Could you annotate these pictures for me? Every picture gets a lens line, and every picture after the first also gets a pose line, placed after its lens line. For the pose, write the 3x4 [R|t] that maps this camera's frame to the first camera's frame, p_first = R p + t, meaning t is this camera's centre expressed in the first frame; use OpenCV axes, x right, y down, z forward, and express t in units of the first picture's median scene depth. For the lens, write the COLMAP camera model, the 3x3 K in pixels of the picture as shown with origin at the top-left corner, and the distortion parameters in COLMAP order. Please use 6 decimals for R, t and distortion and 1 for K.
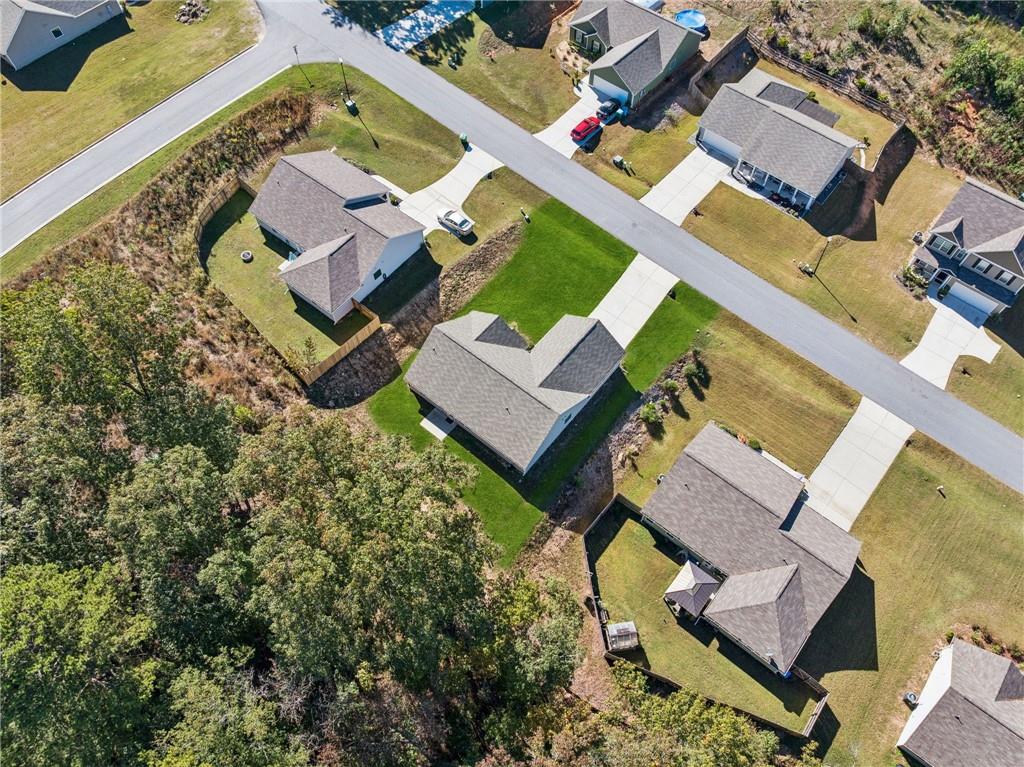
lens RADIAL K [[711.4, 0, 515.4], [0, 711.4, 380.4], [0, 0, 1]] dist [-0.047156, 0.020539]
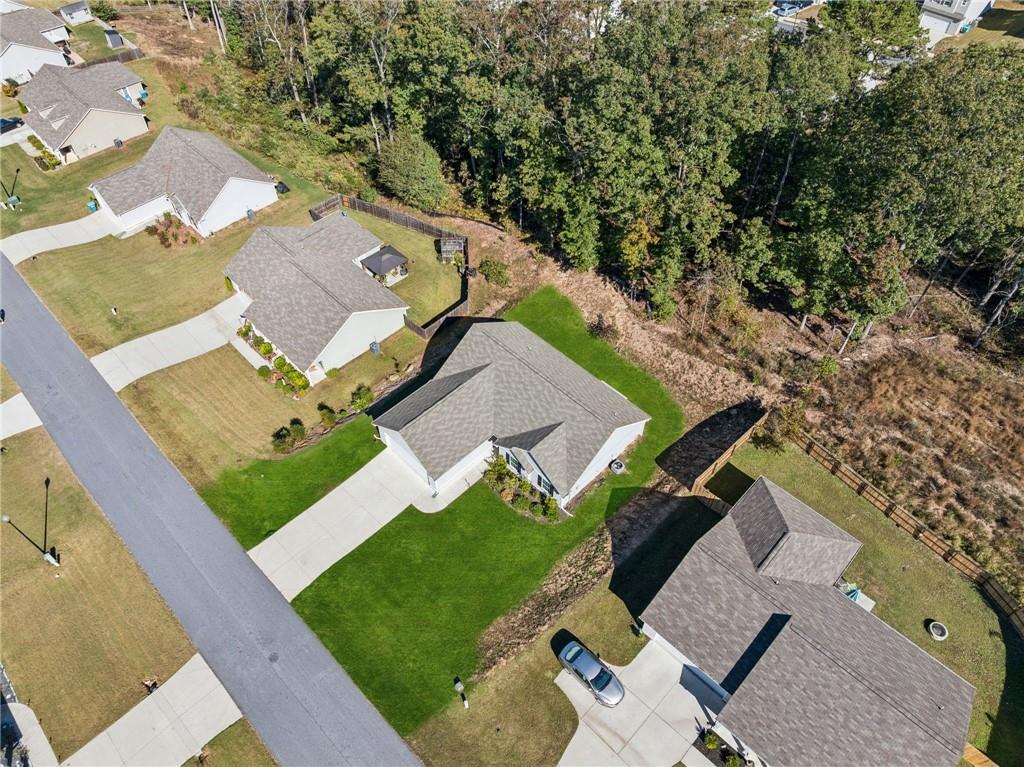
lens RADIAL K [[720.0, 0, 514.1], [0, 720.0, 381.8], [0, 0, 1]] dist [-0.036643, -0.000074]
pose [[-0.994963, -0.077770, 0.063251, -0.040604], [0.085381, -0.326834, 0.941217, -0.637092], [-0.052526, 0.941877, 0.331828, 0.566290]]
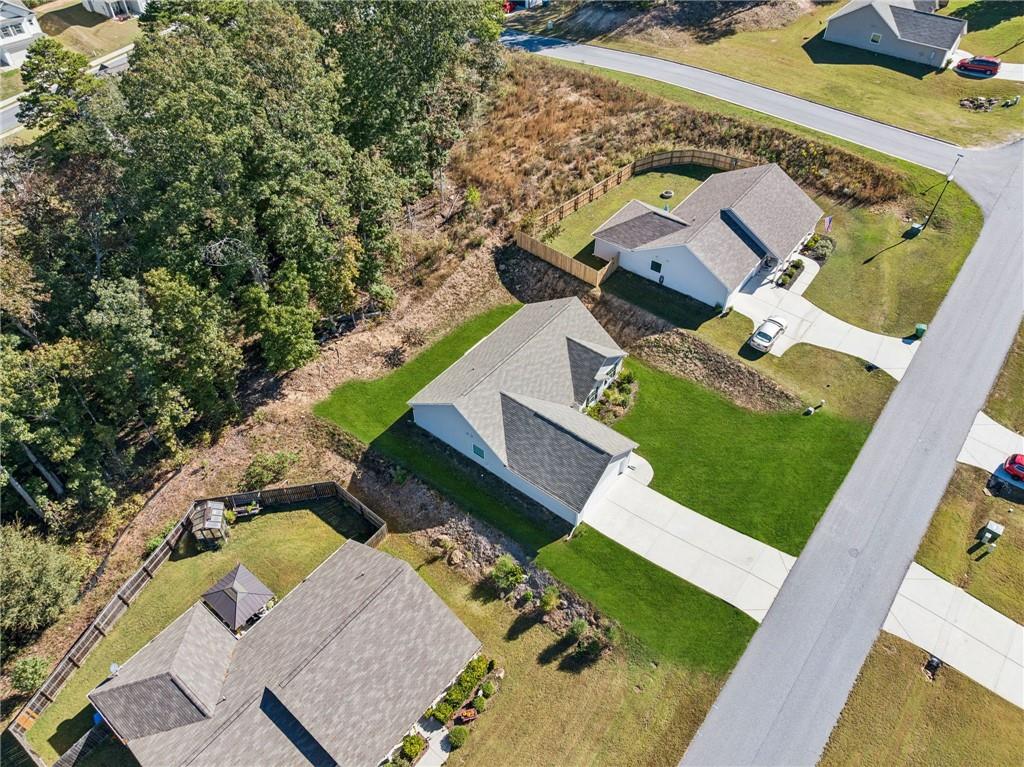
lens RADIAL K [[711.4, 0, 515.4], [0, 711.4, 380.4], [0, 0, 1]] dist [-0.047156, 0.020539]
pose [[0.017966, 0.715241, -0.698647, 0.444740], [-0.863048, 0.363887, 0.350336, -0.221849], [0.504803, 0.596671, 0.623825, 0.394691]]
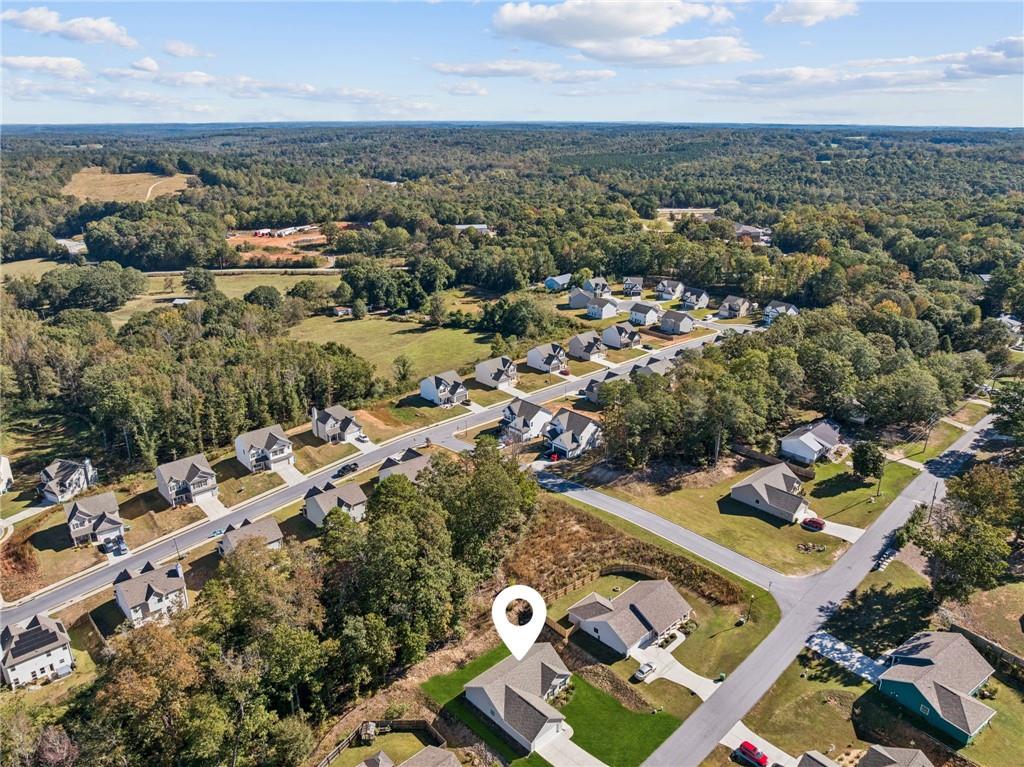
lens RADIAL K [[720.0, 0, 514.1], [0, 720.0, 381.8], [0, 0, 1]] dist [-0.036643, -0.000074]
pose [[-0.131138, 0.343848, -0.929823, 1.090669], [-0.856246, 0.433425, 0.281042, -0.639540], [0.499645, 0.833013, 0.237580, -0.019938]]
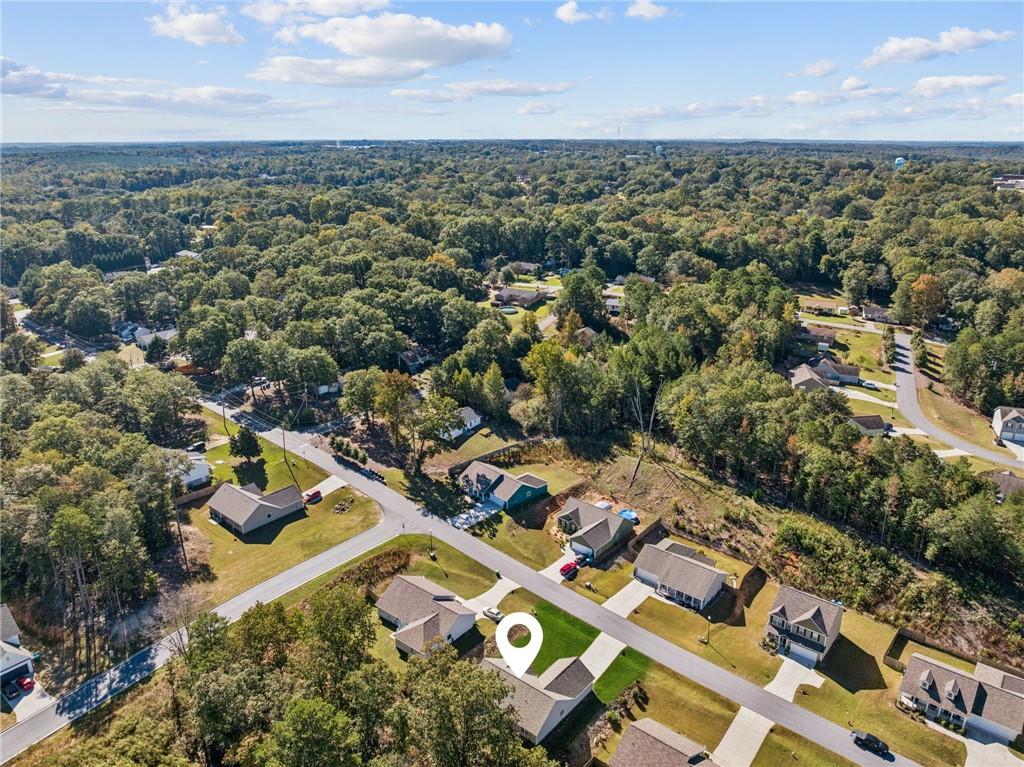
lens RADIAL K [[720.0, 0, 514.1], [0, 720.0, 381.8], [0, 0, 1]] dist [-0.036643, -0.000074]
pose [[0.999990, 0.001570, -0.004093, -0.026595], [-0.003862, 0.757300, -0.653056, 0.452554], [0.002074, 0.653066, 0.757298, -0.634813]]
